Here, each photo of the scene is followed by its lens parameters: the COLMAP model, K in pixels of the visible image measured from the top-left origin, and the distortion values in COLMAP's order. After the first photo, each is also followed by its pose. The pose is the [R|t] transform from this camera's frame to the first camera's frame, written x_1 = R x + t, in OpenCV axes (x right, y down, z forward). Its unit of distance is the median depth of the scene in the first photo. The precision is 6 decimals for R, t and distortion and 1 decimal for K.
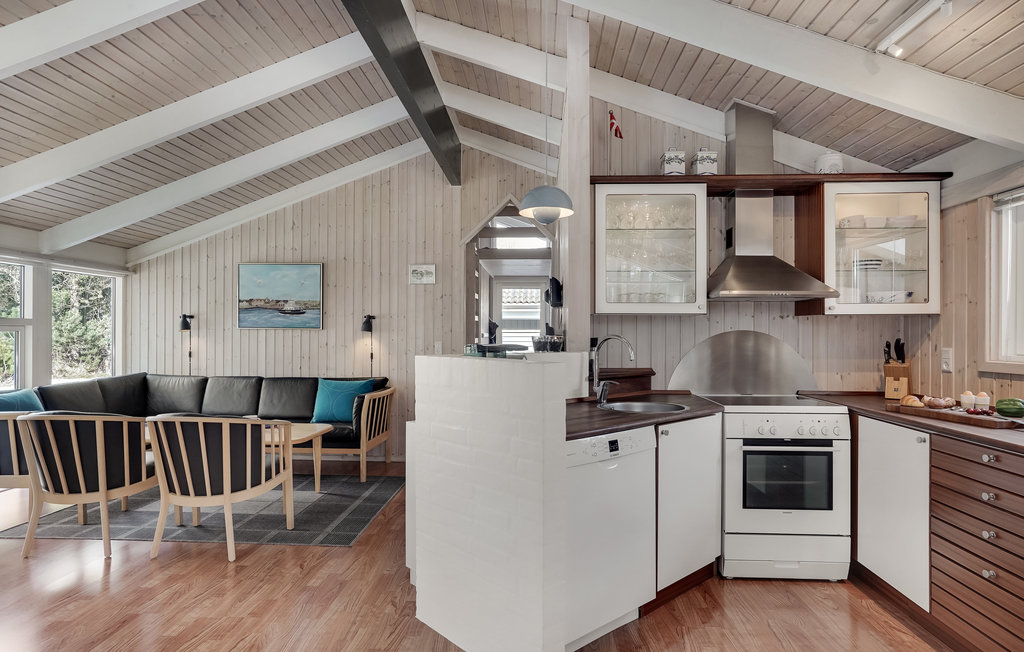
lens RADIAL K [[577.6, 0, 507.8], [0, 577.6, 330.6], [0, 0, 1]] dist [-0.023115, 0.018020]
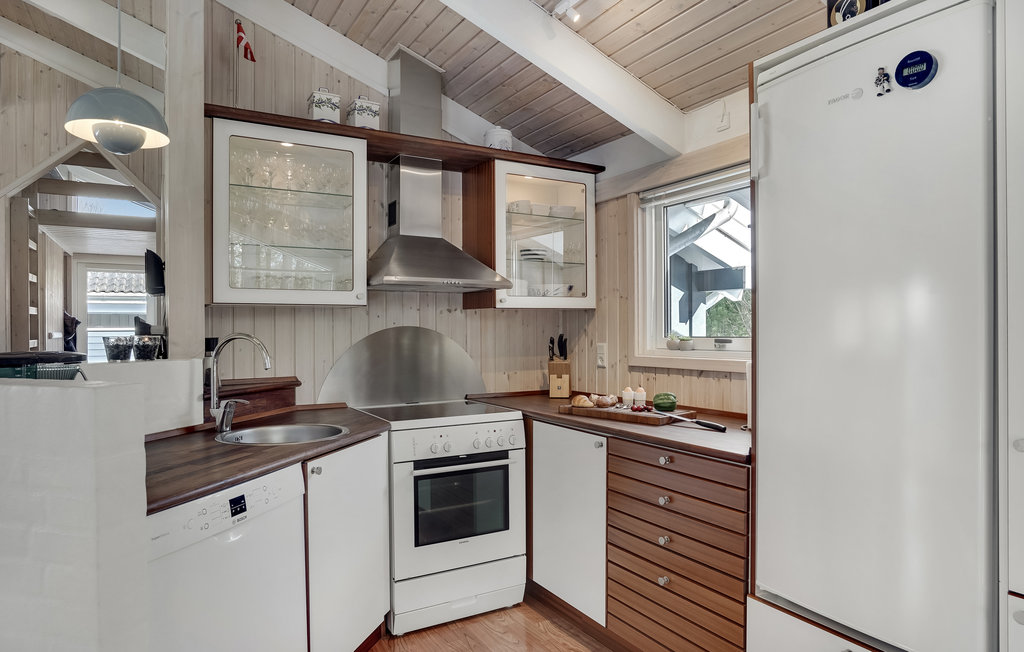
lens RADIAL K [[625.2, 0, 513.8], [0, 625.2, 329.5], [0, 0, 1]] dist [-0.049357, 0.011417]
pose [[0.835298, -0.007452, 0.549747, 0.043506], [0.005756, 0.999972, 0.004810, 0.000810], [-0.549767, -0.000853, 0.835317, 0.174178]]
